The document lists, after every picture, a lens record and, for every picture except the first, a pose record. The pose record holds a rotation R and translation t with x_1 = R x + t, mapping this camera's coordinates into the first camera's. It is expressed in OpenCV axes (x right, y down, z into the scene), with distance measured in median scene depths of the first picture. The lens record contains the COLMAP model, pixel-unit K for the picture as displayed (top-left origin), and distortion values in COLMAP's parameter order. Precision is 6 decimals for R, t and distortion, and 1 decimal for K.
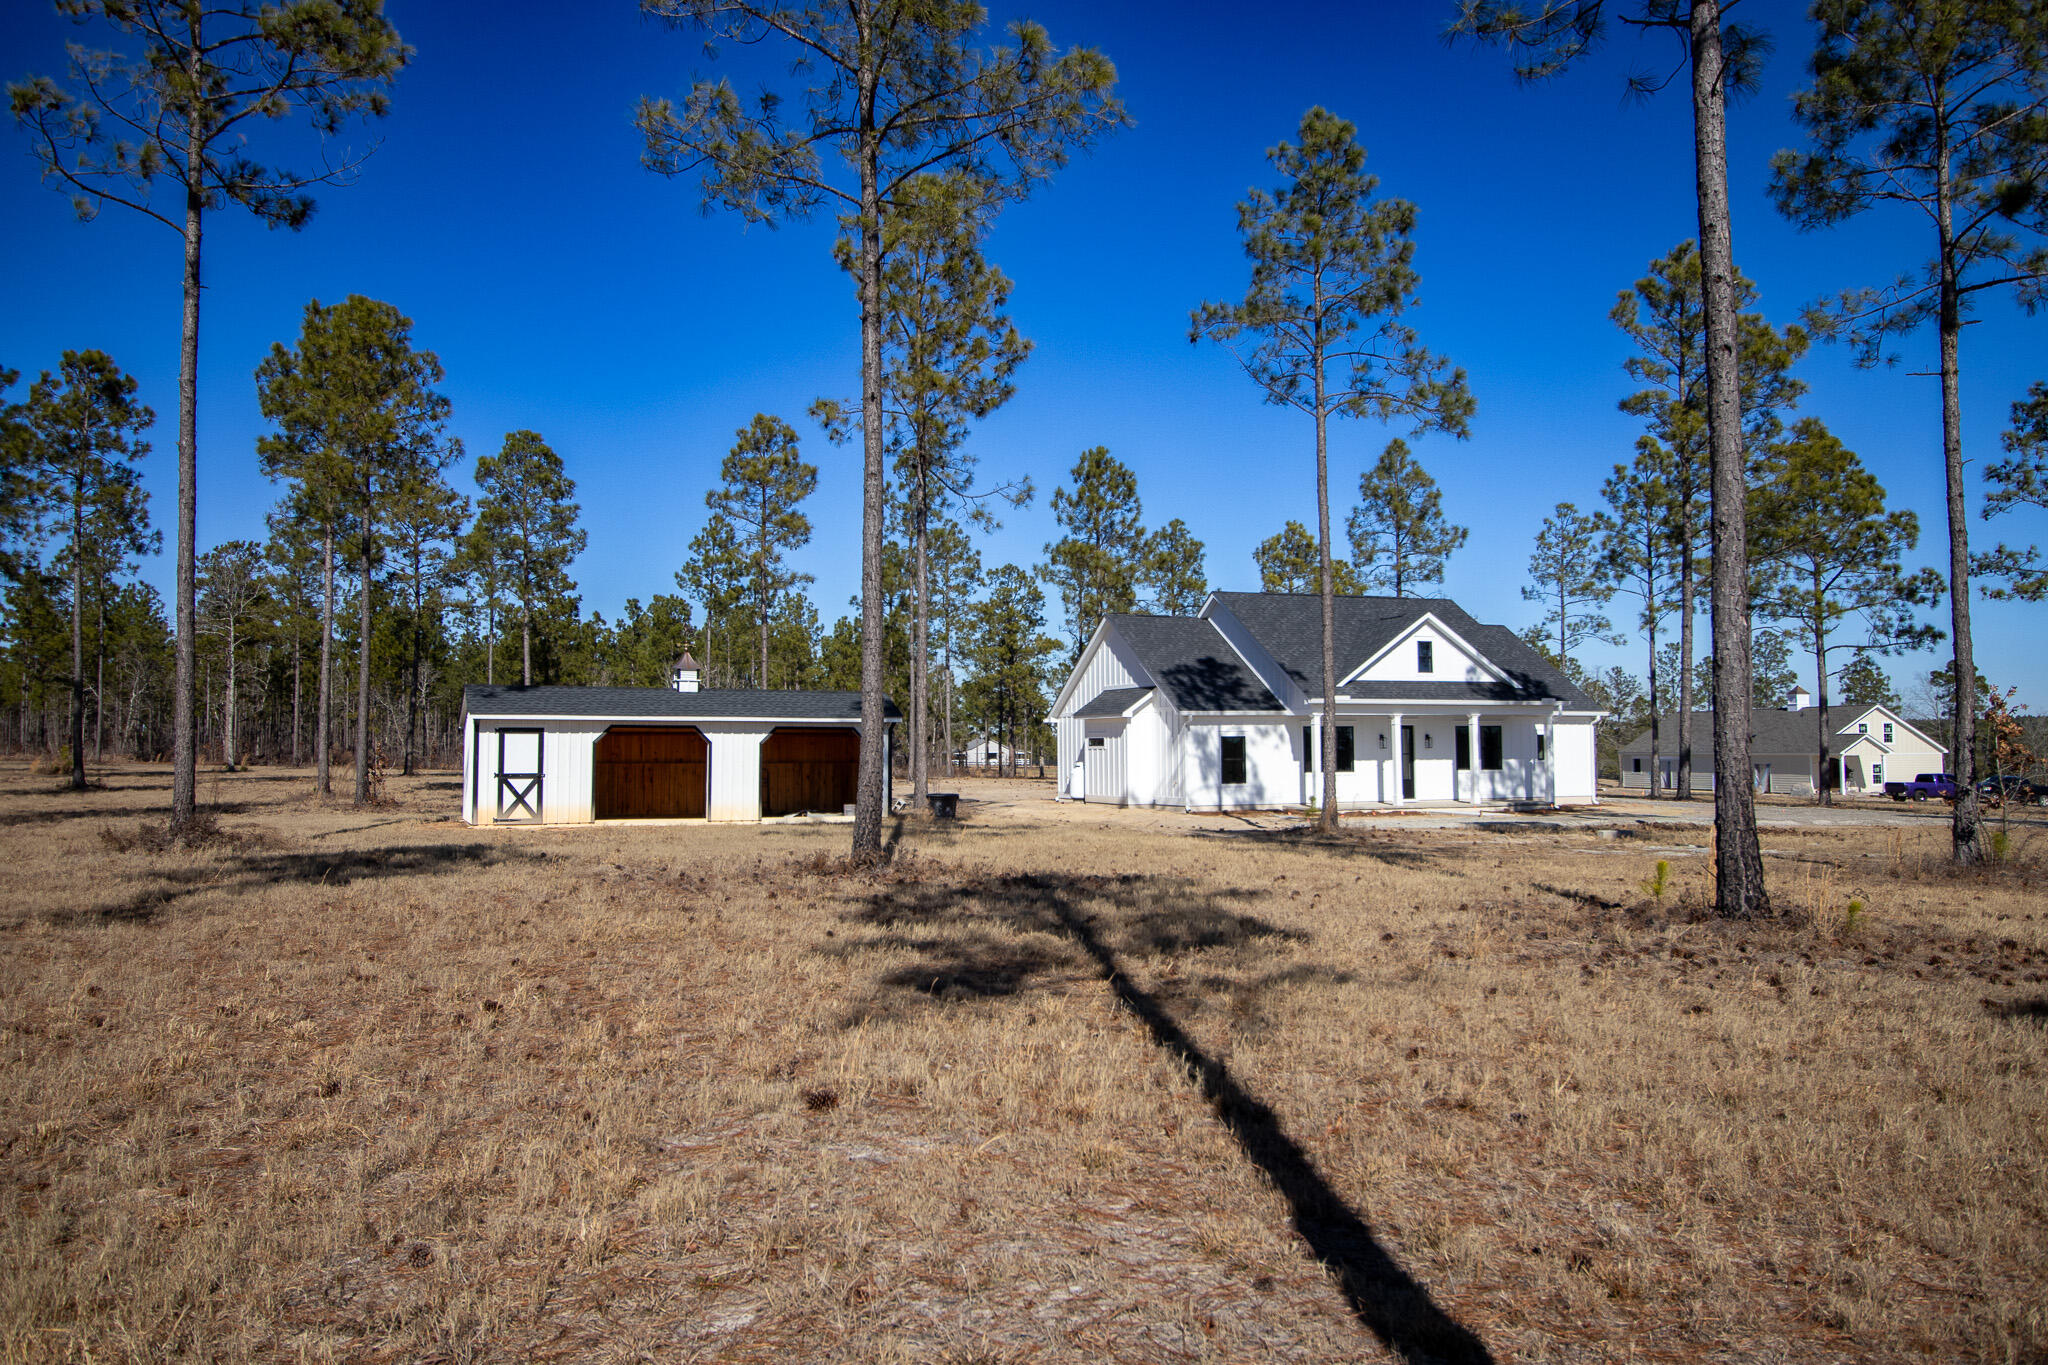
lens RADIAL K [[1528.6, 0, 1024.0], [0, 1528.6, 682.5], [0, 0, 1]] dist [-0.002513, 0.000352]
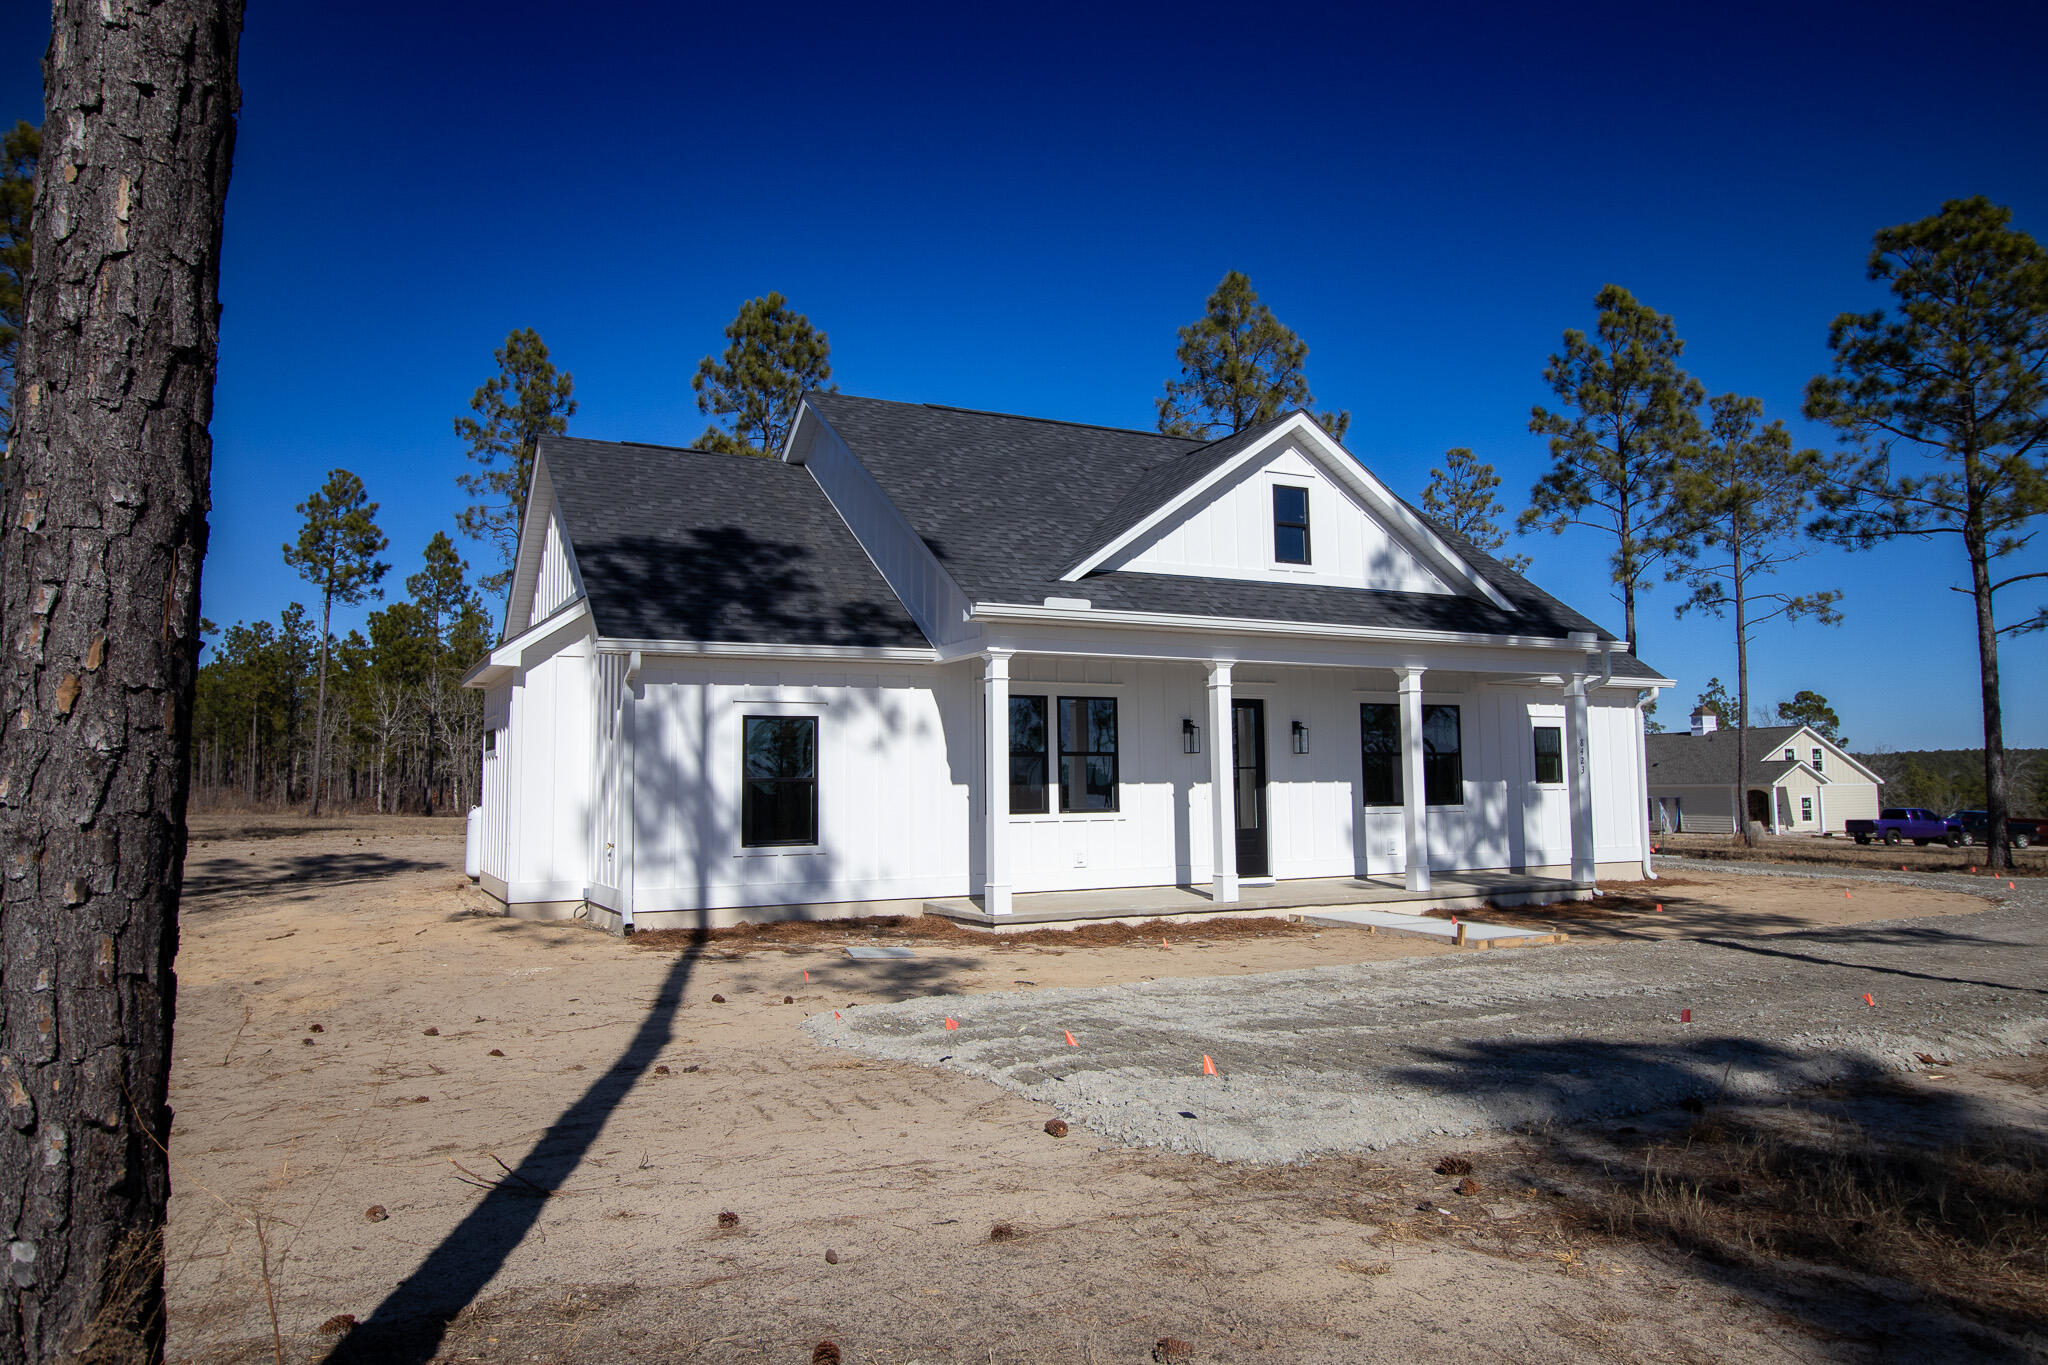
lens RADIAL K [[1251.1, 0, 1066.6], [0, 1251.1, 691.9], [0, 0, 1]] dist [-0.030225, 0.000007]
pose [[0.995390, 0.005691, 0.095741, 0.171769], [-0.002284, 0.999362, -0.035655, 0.038687], [-0.095883, 0.035272, 0.994767, 0.677718]]
